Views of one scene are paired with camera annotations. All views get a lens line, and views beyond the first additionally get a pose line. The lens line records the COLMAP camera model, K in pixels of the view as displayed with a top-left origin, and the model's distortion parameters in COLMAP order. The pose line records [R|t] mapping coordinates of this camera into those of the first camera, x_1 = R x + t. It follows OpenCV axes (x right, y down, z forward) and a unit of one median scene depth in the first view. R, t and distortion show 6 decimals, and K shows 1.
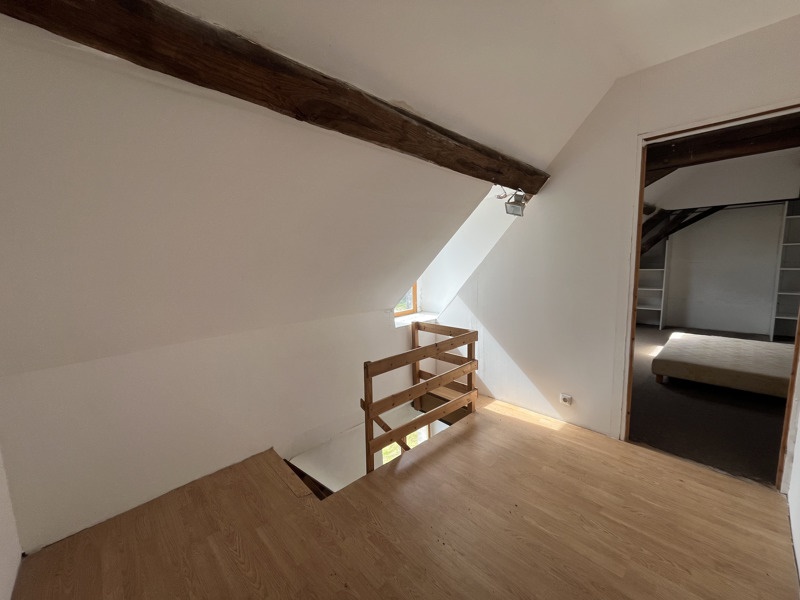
lens RADIAL K [[321.6, 0, 401.9], [0, 321.6, 300.2], [0, 0, 1]] dist [0.000967, 0.000177]
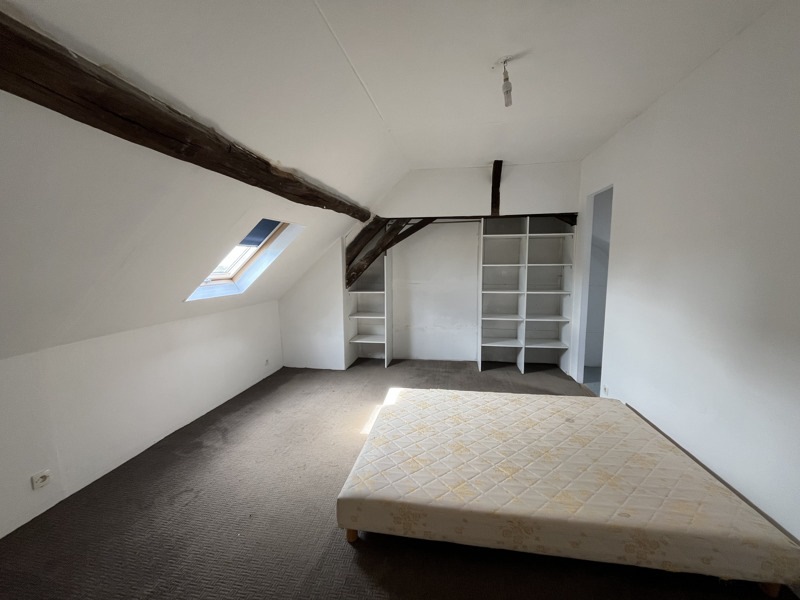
lens RADIAL K [[321.6, 0, 399.6], [0, 321.6, 299.7], [0, 0, 1]] dist [0.000967, 0.000177]
pose [[0.793763, -0.035316, 0.607201, 0.384382], [0.057968, 0.998161, -0.017724, -0.064388], [-0.605459, 0.049267, 0.794350, 0.369058]]
